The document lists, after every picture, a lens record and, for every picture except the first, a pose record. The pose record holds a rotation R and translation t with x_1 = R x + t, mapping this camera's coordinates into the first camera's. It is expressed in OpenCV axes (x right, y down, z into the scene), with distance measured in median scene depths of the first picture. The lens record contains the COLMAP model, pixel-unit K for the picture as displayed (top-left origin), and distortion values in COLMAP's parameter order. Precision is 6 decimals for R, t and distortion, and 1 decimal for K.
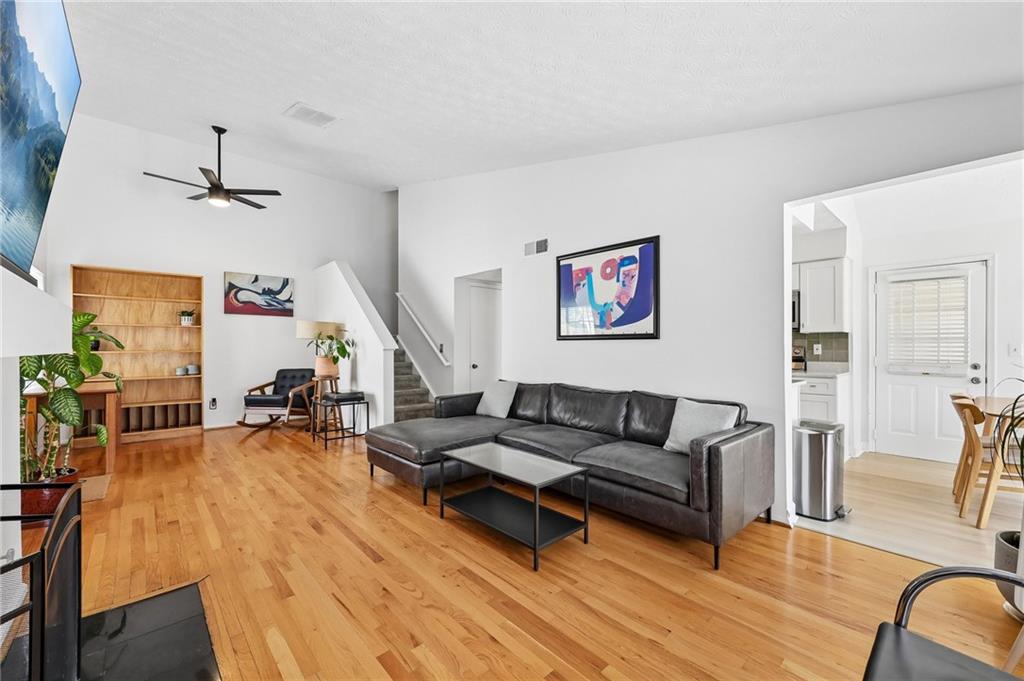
lens RADIAL K [[411.6, 0, 512.0], [0, 411.6, 350.0], [0, 0, 1]] dist [-0.004594, 0.000308]
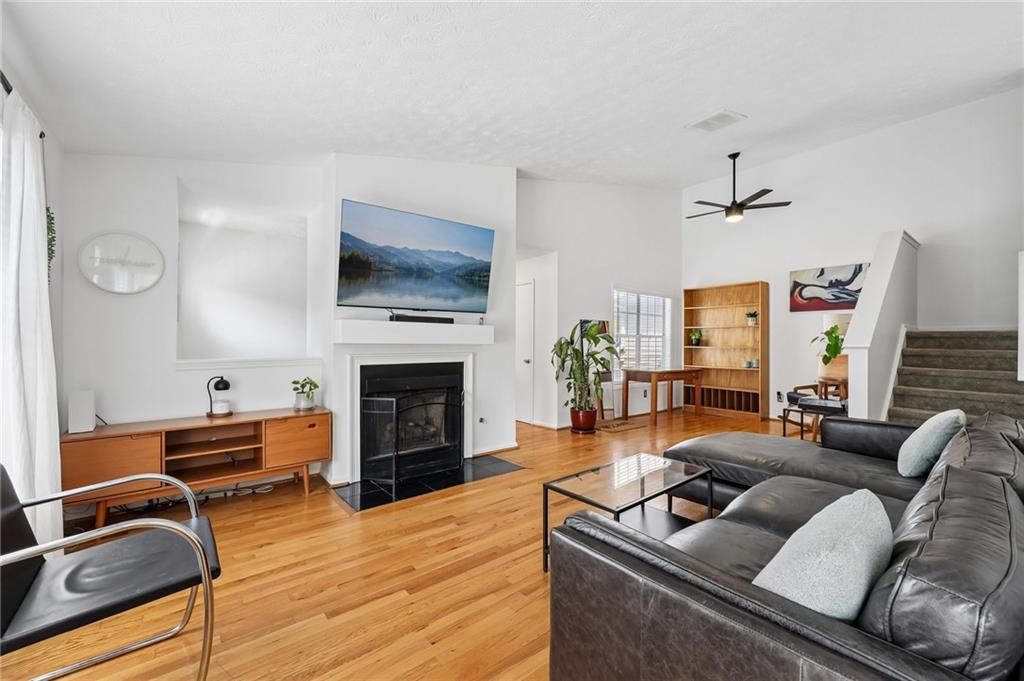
lens RADIAL K [[411.6, 0, 508.2], [0, 411.6, 341.2], [0, 0, 1]] dist [-0.004594, 0.000308]
pose [[-0.058782, -0.004538, -0.998261, 0.455270], [-0.013417, 0.999903, -0.003755, -0.001147], [0.998181, 0.013173, -0.058838, 0.422385]]
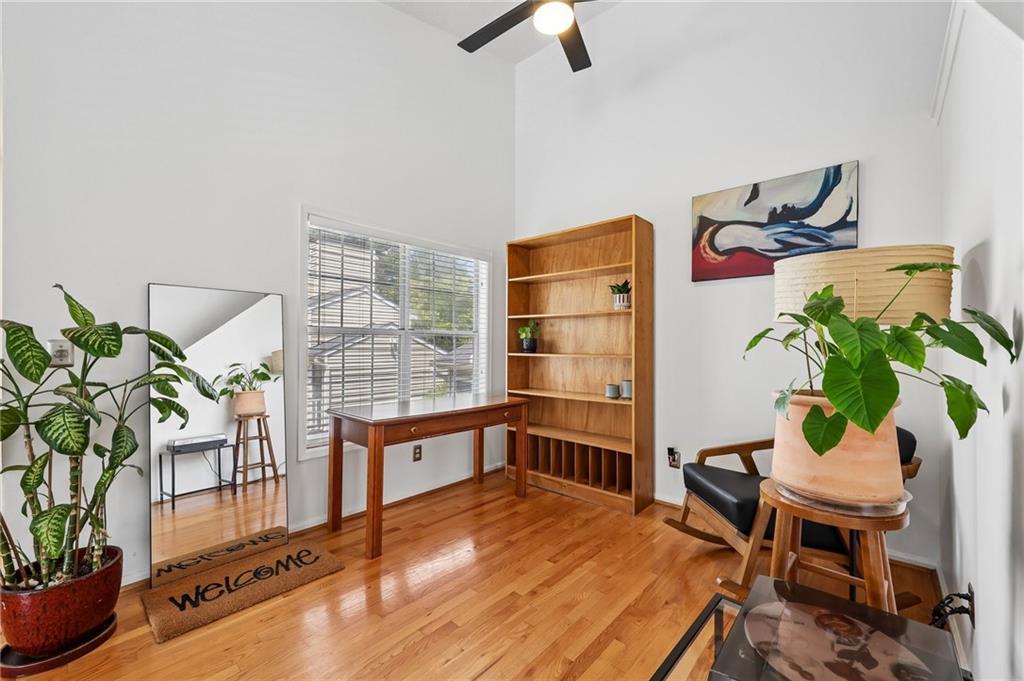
lens RADIAL K [[411.6, 0, 513.4], [0, 411.6, 345.7], [0, 0, 1]] dist [-0.004594, 0.000308]
pose [[0.112474, 0.002272, -0.993652, -0.277364], [-0.010247, 0.999947, 0.001126, -0.011654], [0.993602, 0.010056, 0.112491, 0.878869]]
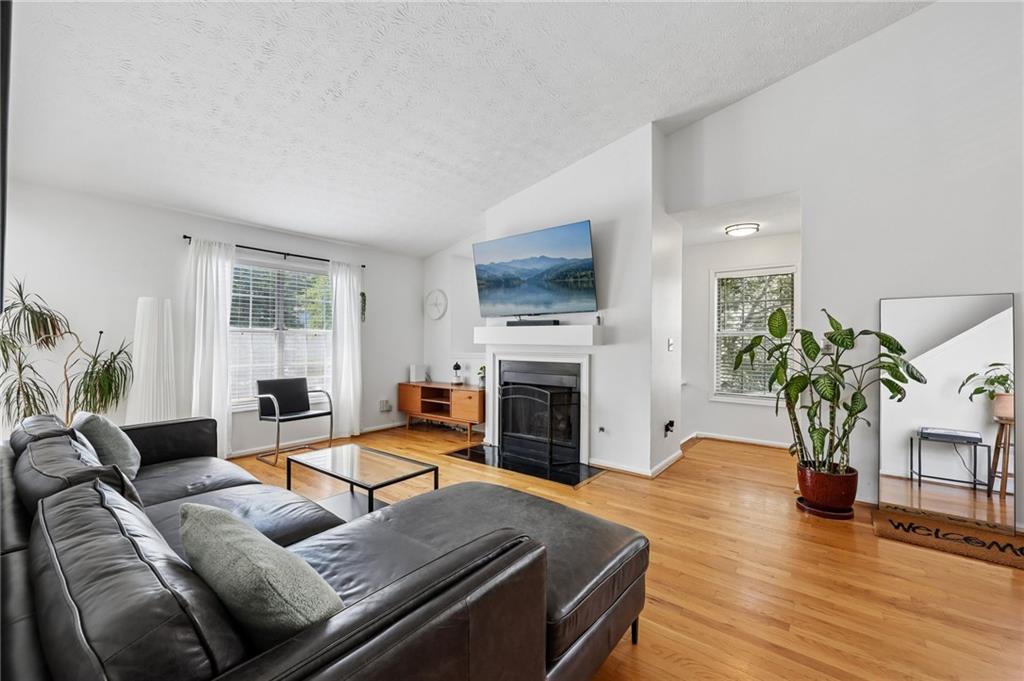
lens RADIAL K [[411.6, 0, 506.2], [0, 411.6, 342.8], [0, 0, 1]] dist [-0.004594, 0.000308]
pose [[-0.988999, -0.003762, -0.147871, -0.108487], [-0.005697, 0.999904, 0.012664, -0.011520], [0.147810, 0.013367, -0.988926, 1.064662]]
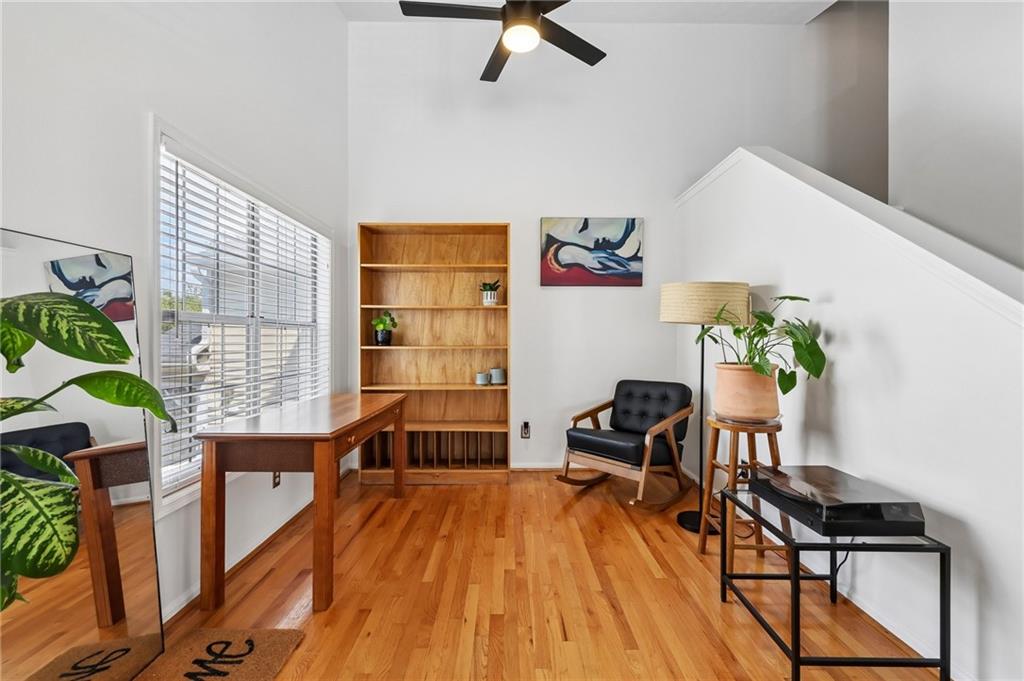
lens RADIAL K [[411.6, 0, 513.3], [0, 411.6, 339.3], [0, 0, 1]] dist [-0.004594, 0.000308]
pose [[0.752410, 0.003901, -0.658684, -0.389899], [-0.004249, 0.999990, 0.001069, -0.010299], [0.658682, 0.001994, 0.752419, 0.611544]]
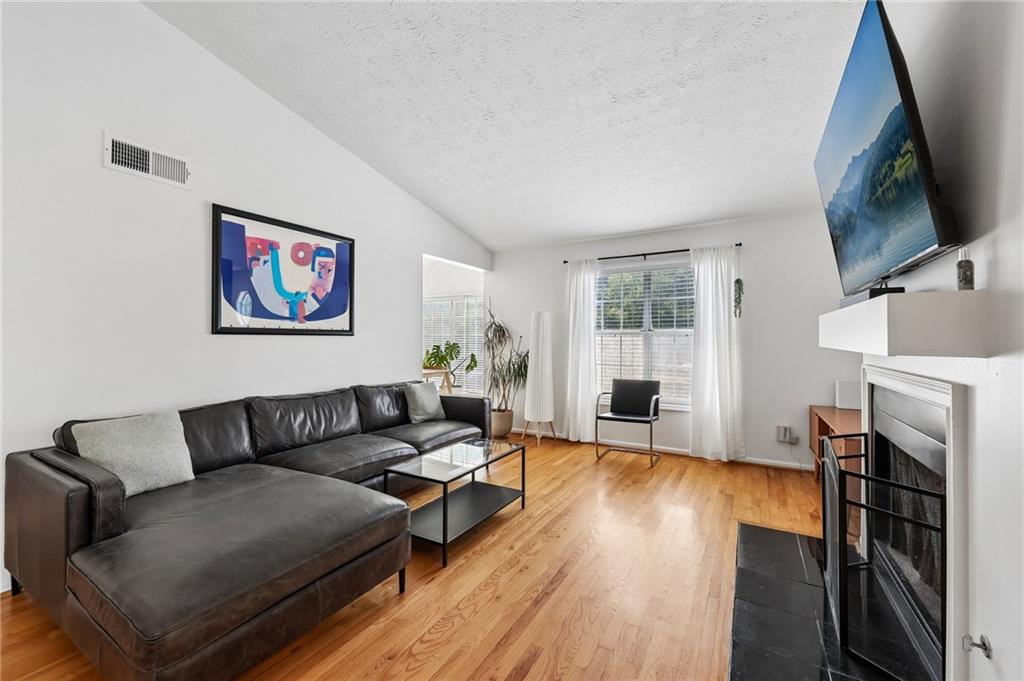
lens RADIAL K [[411.6, 0, 510.2], [0, 411.6, 341.3], [0, 0, 1]] dist [-0.004594, 0.000308]
pose [[-0.296570, -0.003056, 0.955006, -0.542365], [0.007307, 0.999958, 0.005469, -0.010440], [-0.954983, 0.008601, -0.296535, 0.636932]]
